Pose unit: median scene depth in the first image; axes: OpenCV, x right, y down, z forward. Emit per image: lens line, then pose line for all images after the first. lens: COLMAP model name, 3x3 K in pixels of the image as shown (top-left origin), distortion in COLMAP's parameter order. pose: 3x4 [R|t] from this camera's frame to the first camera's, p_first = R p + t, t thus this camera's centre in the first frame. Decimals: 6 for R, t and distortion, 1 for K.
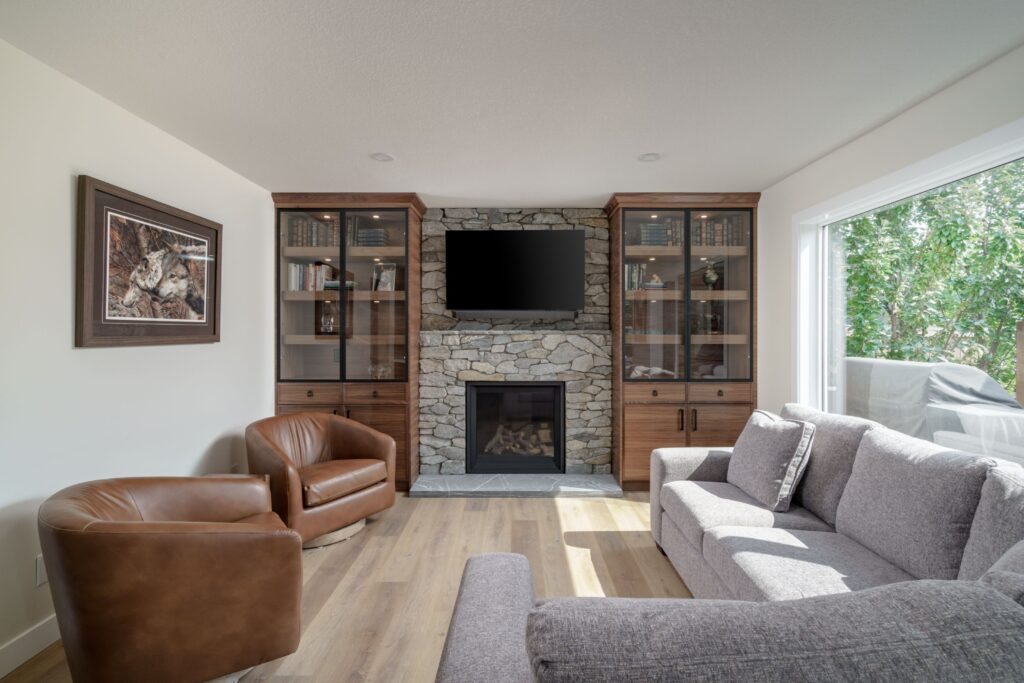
lens RADIAL K [[461.5, 0, 508.9], [0, 461.5, 335.6], [0, 0, 1]] dist [-0.000880, 0.000699]
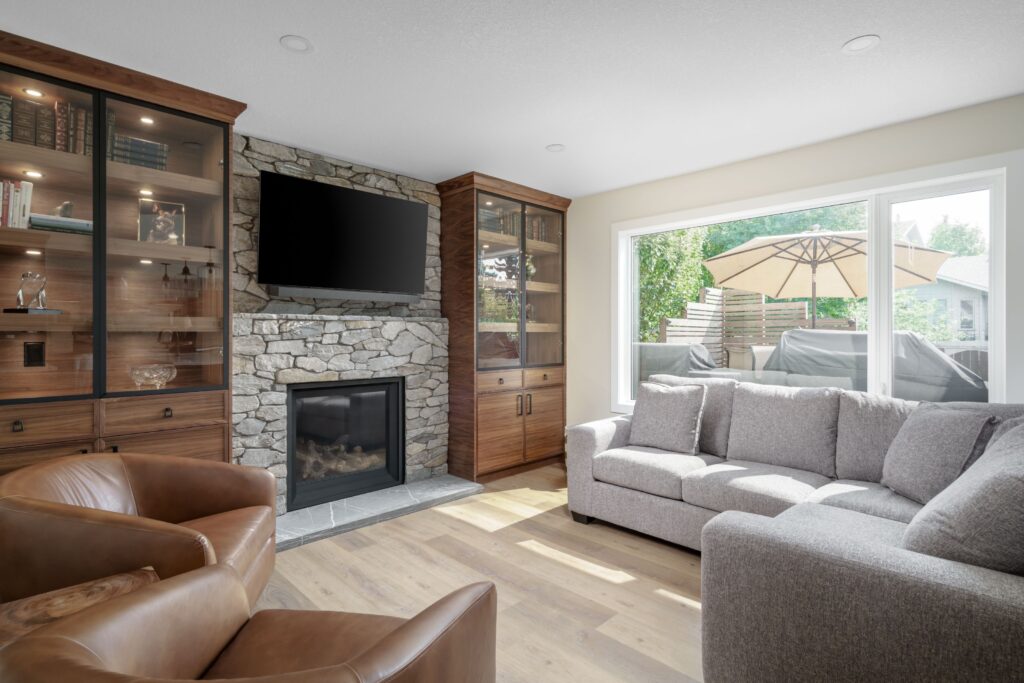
lens RADIAL K [[514.2, 0, 506.1], [0, 514.2, 334.0], [0, 0, 1]] dist [0.003665, 0.001262]
pose [[0.709315, 0.000161, 0.704891, -0.421012], [0.005009, 0.999974, -0.005269, 0.026463], [-0.704874, 0.007268, 0.709296, 0.187395]]
